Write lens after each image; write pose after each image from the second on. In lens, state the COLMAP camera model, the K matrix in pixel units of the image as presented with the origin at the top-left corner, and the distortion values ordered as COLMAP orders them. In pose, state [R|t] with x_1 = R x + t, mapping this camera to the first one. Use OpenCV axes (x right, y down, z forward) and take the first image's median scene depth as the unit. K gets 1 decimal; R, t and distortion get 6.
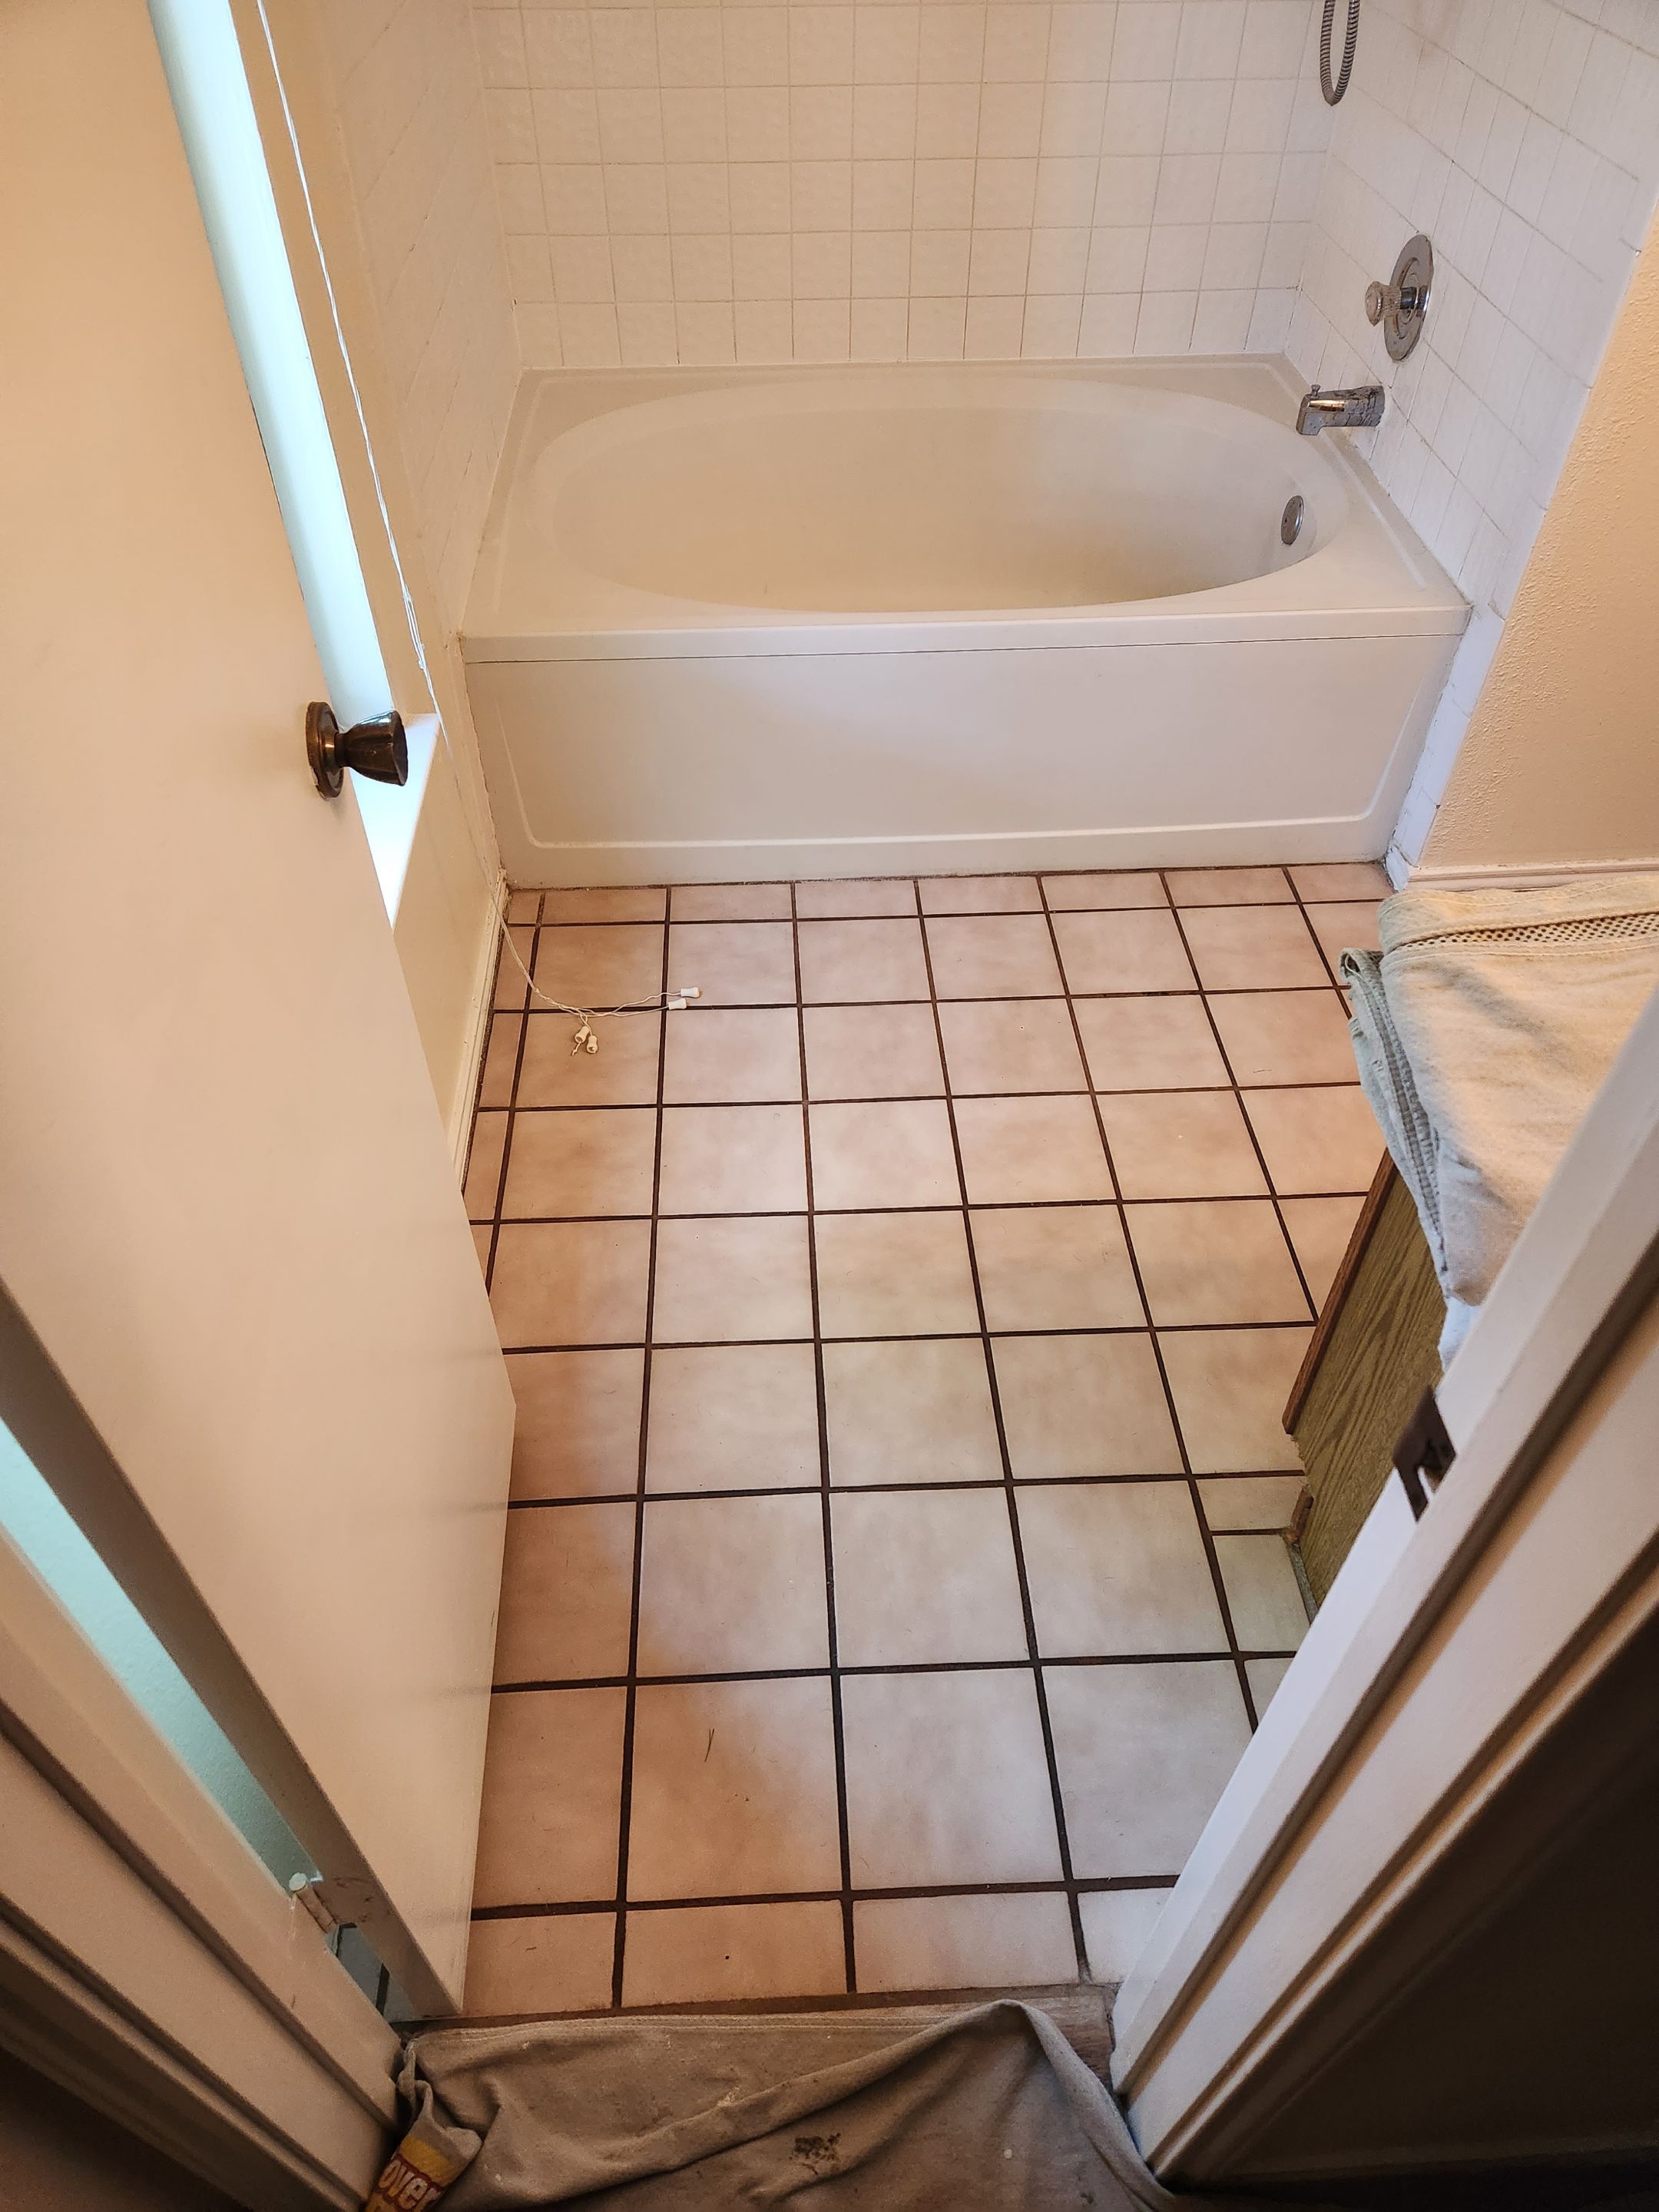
lens RADIAL K [[1465.5, 0, 829.5], [0, 1465.5, 1106.0], [0, 0, 1]] dist [0.085647, -0.075613]
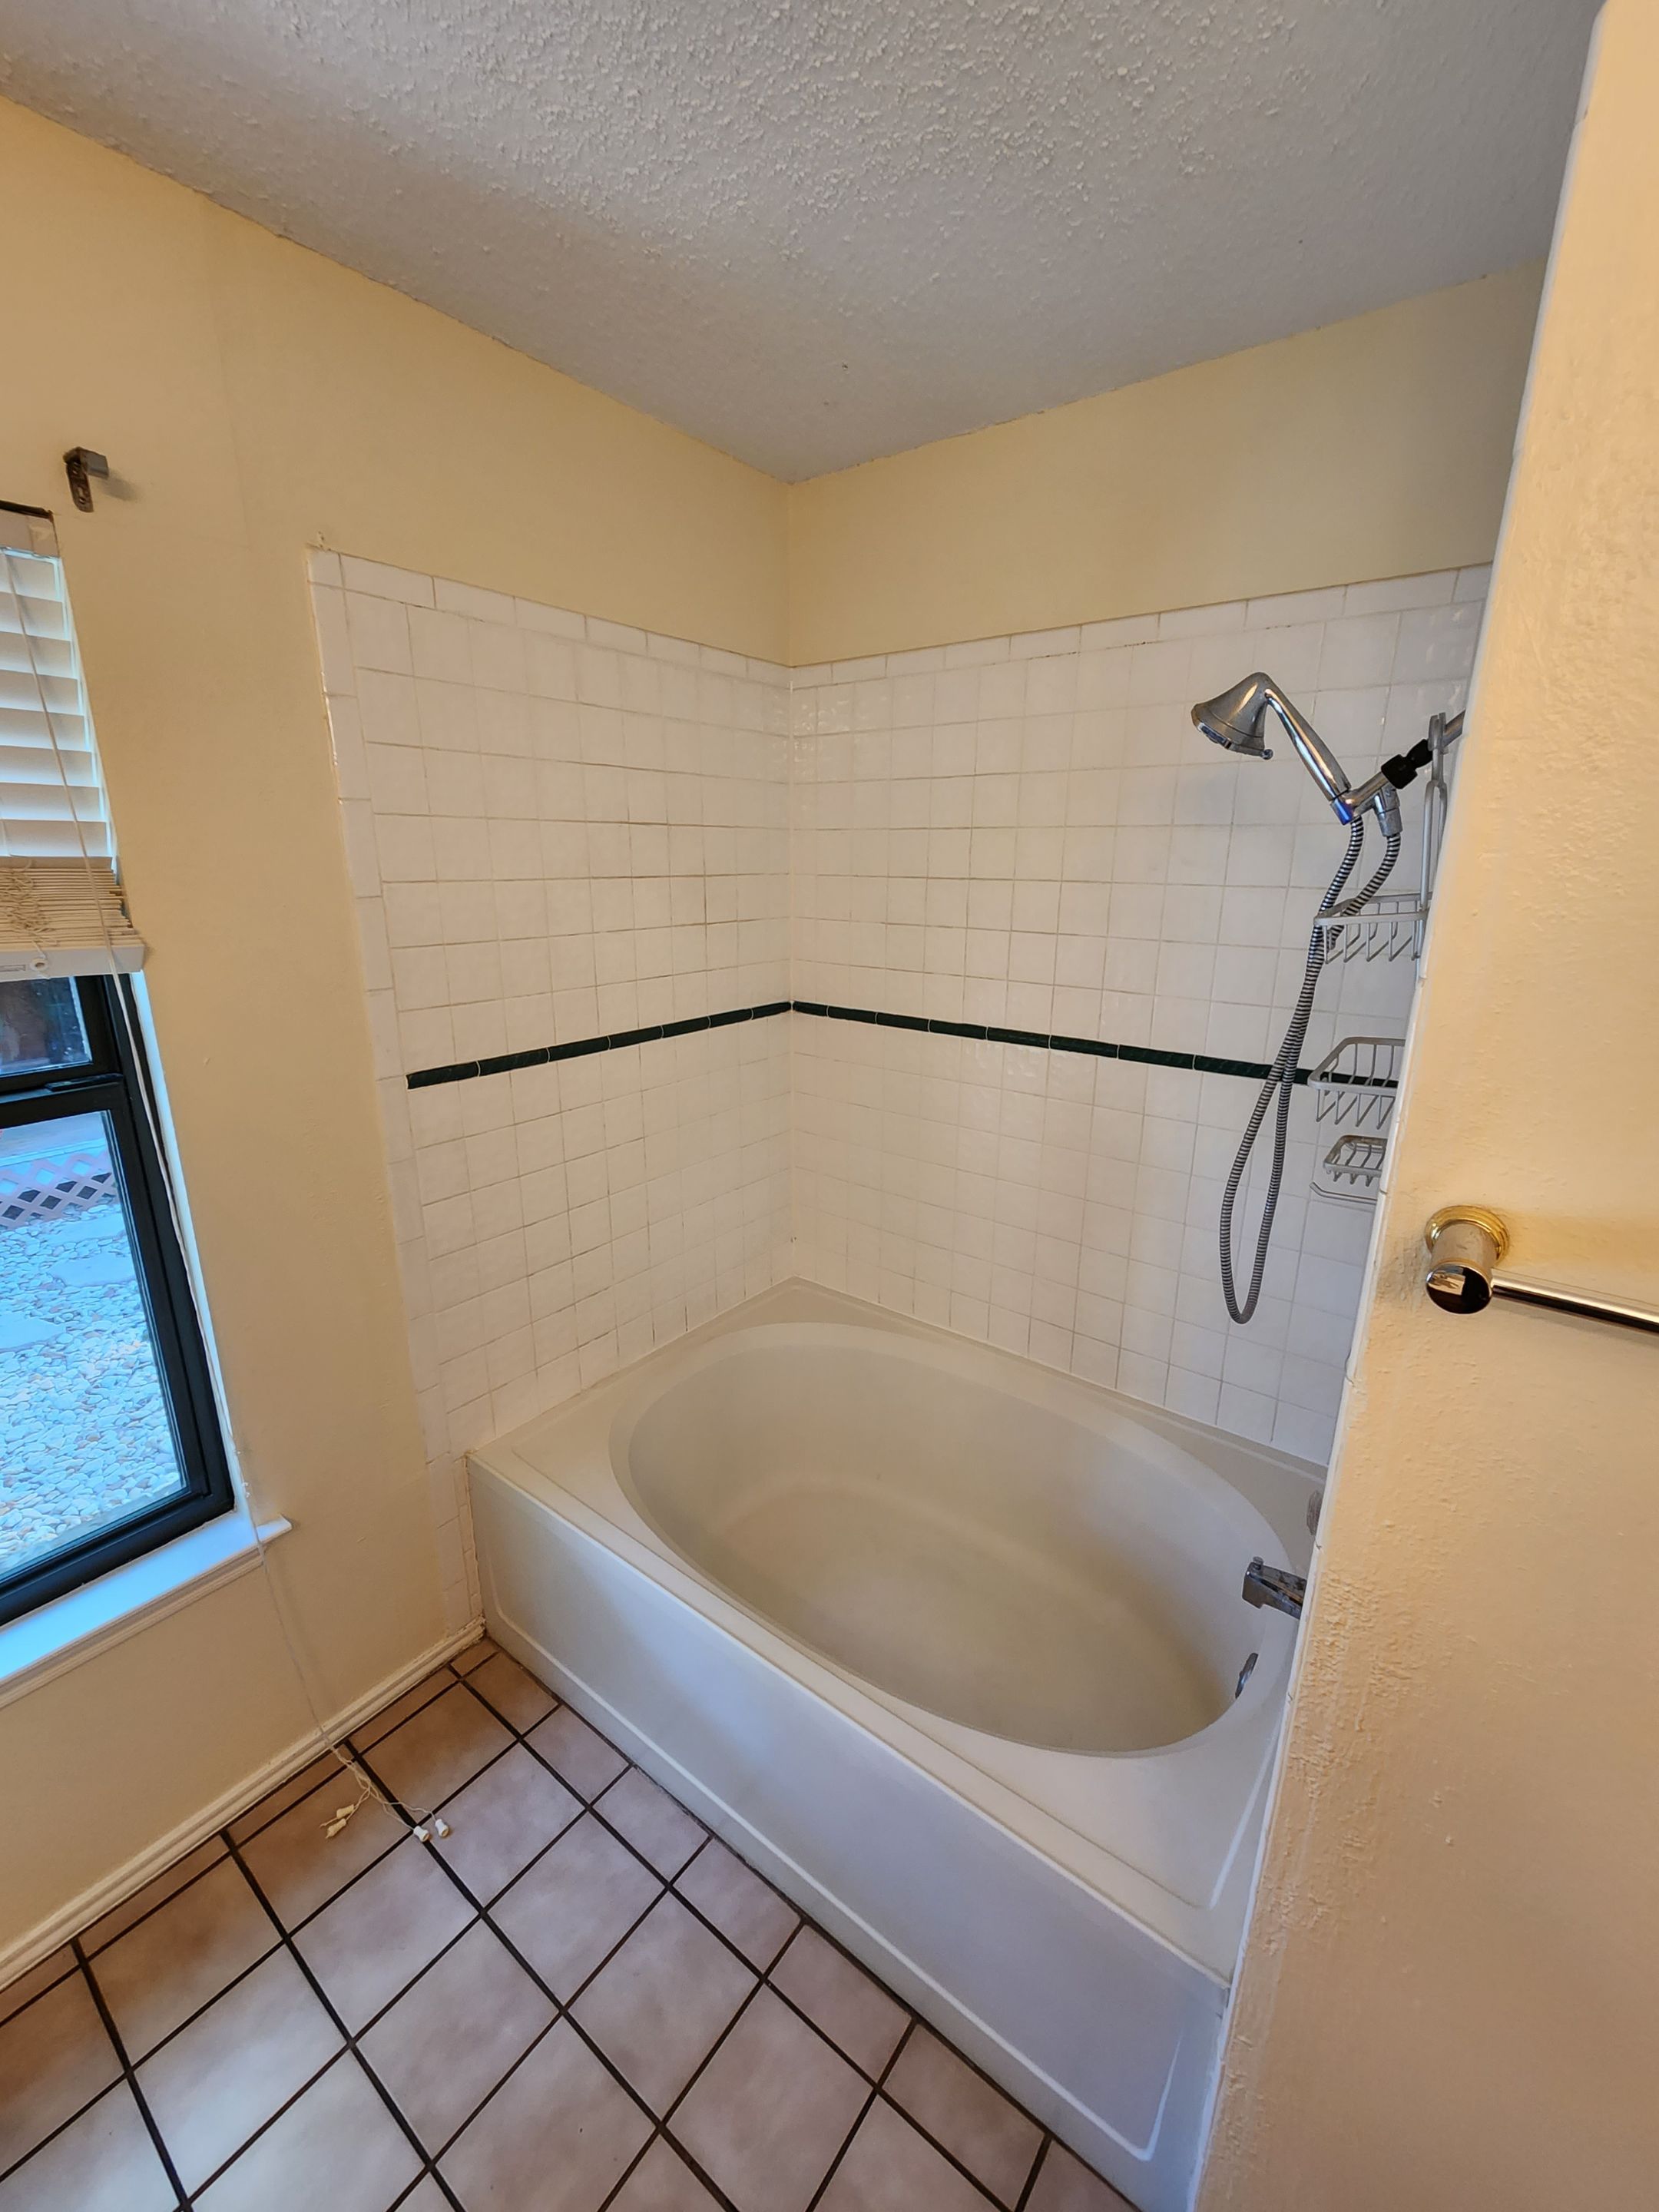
lens RADIAL K [[906.2, 0, 831.2], [0, 906.2, 1101.6], [0, 0, 1]] dist [-0.002529, 0.001897]
pose [[0.763026, 0.173868, -0.622544, 0.448039], [-0.465230, 0.816364, -0.342215, -0.415031], [0.448722, 0.550745, 0.703795, 0.327563]]
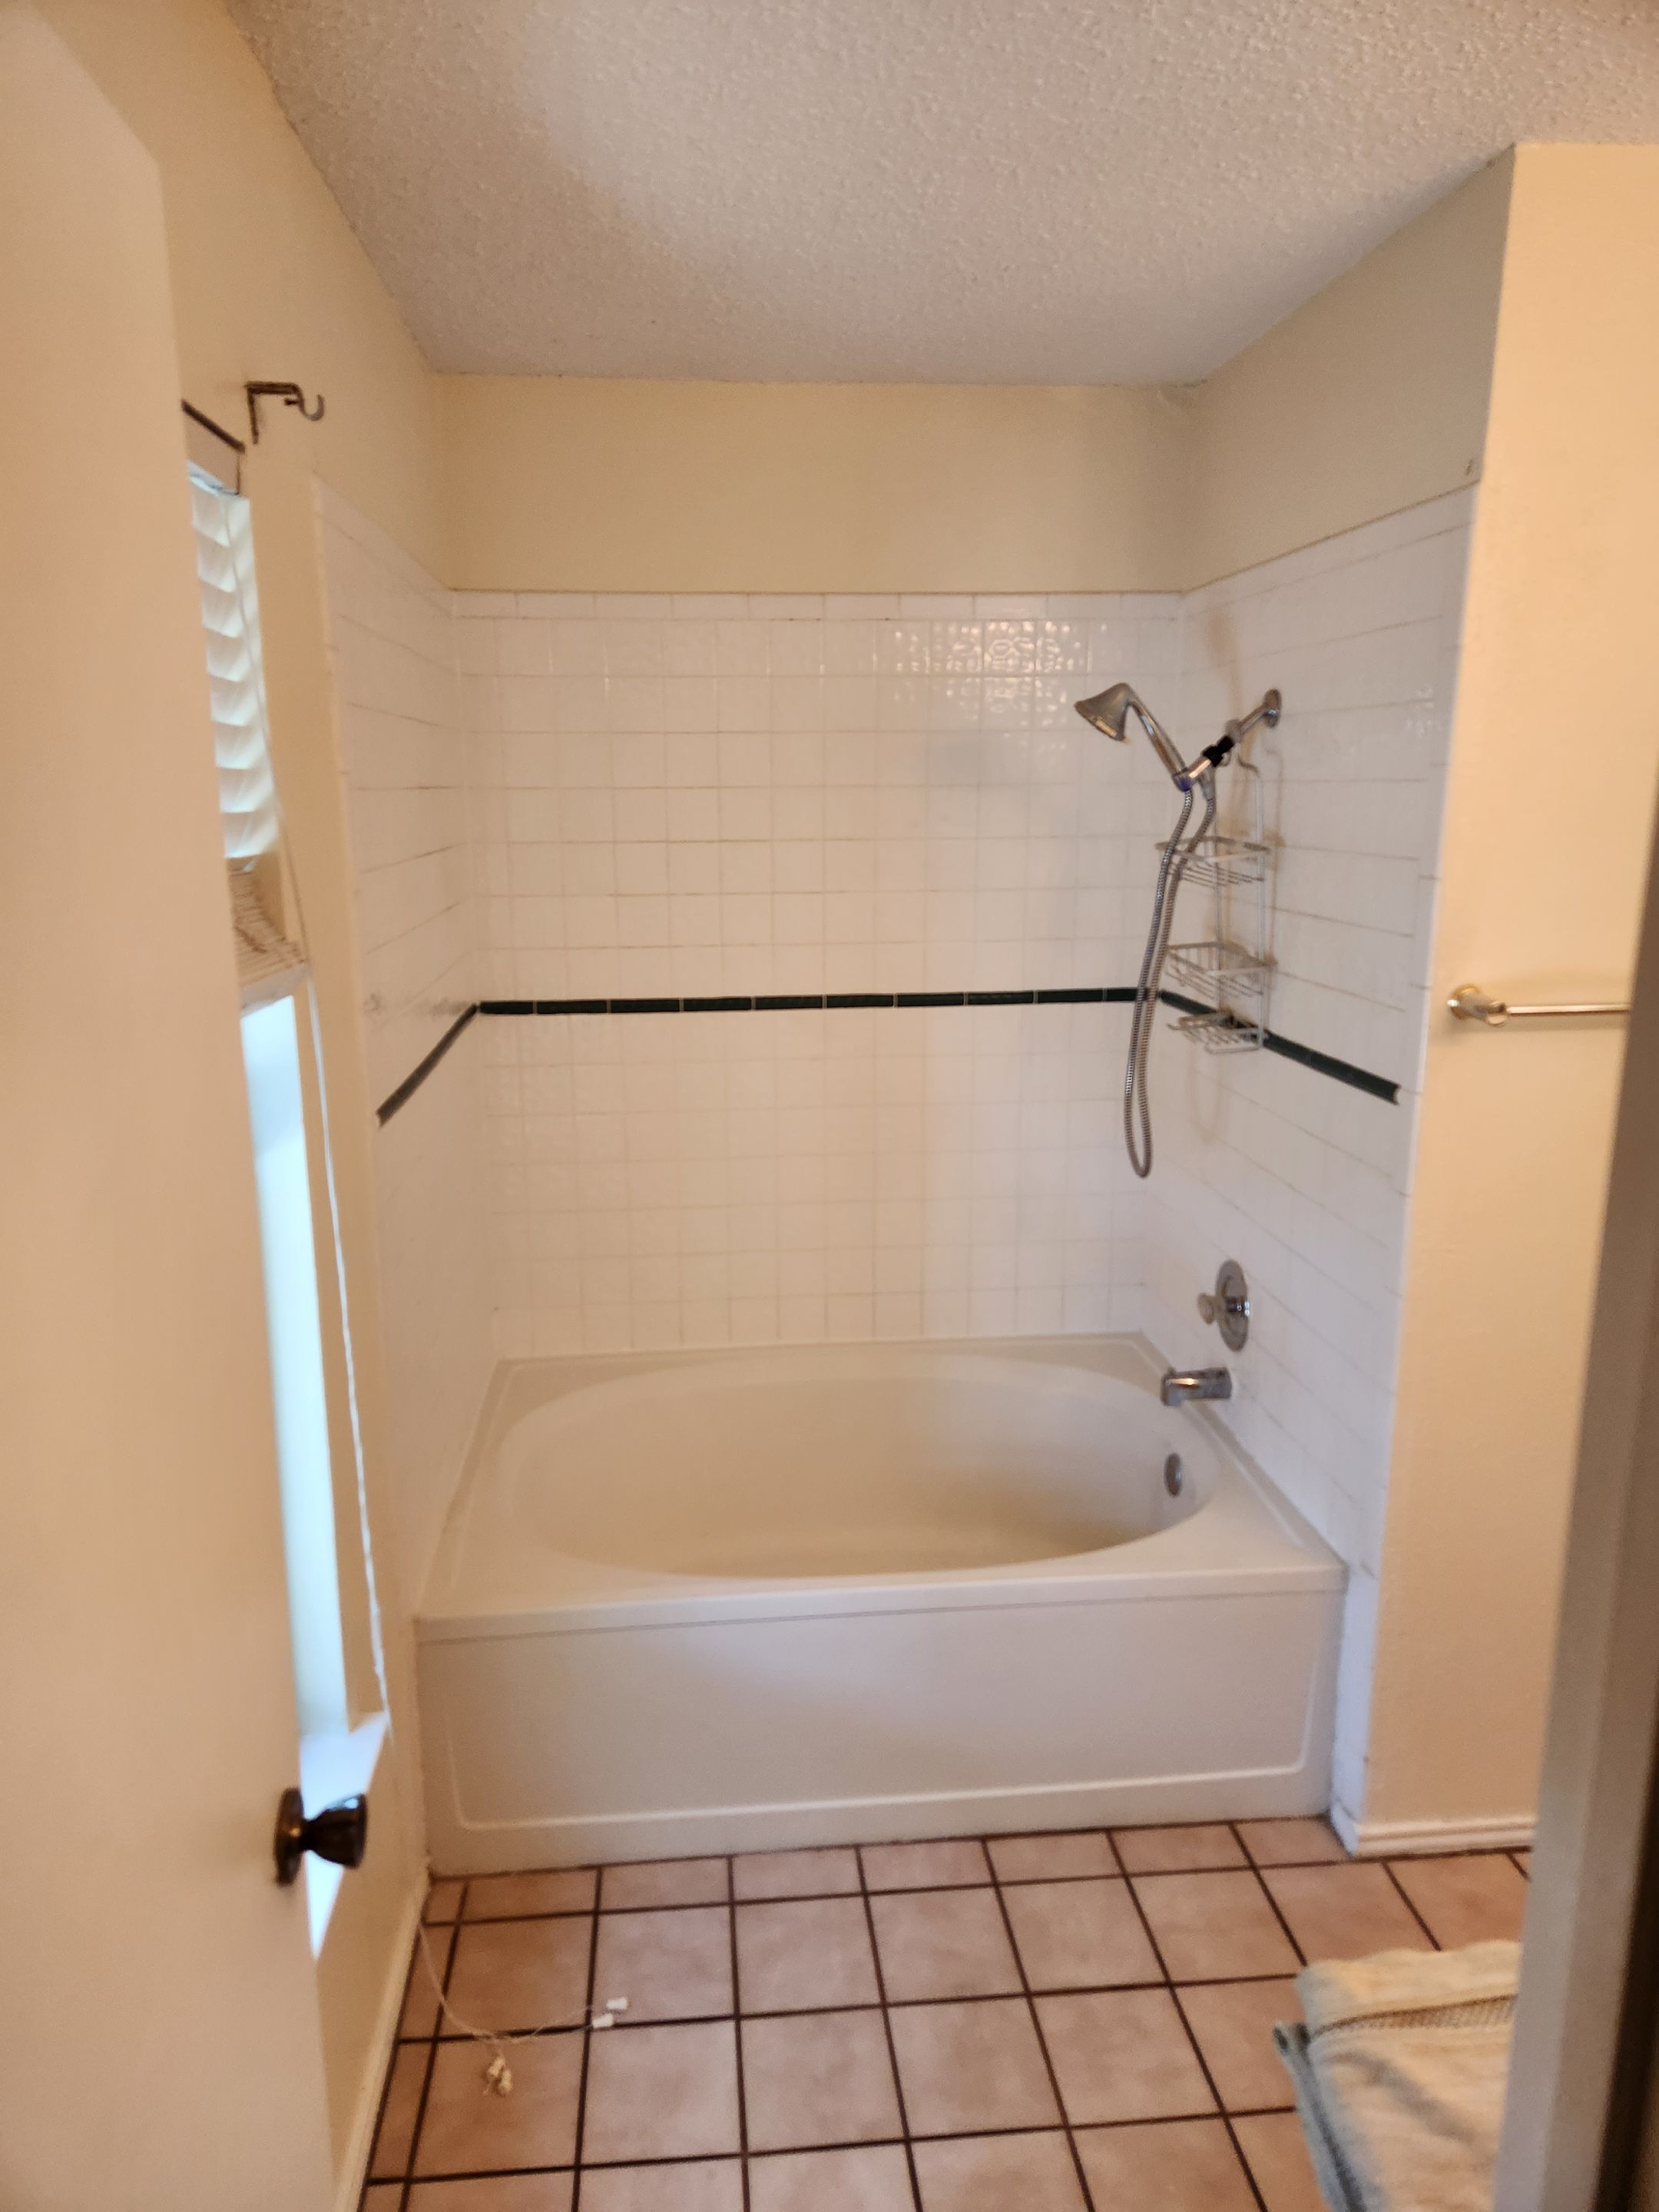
lens RADIAL K [[1448.4, 0, 807.3], [0, 1448.4, 1103.7], [0, 0, 1]] dist [0.076772, -0.054892]
pose [[0.999272, -0.018538, 0.033345, 0.002831], [0.033764, 0.836658, -0.546684, -0.037533], [-0.017764, 0.547412, 0.836675, -0.080475]]
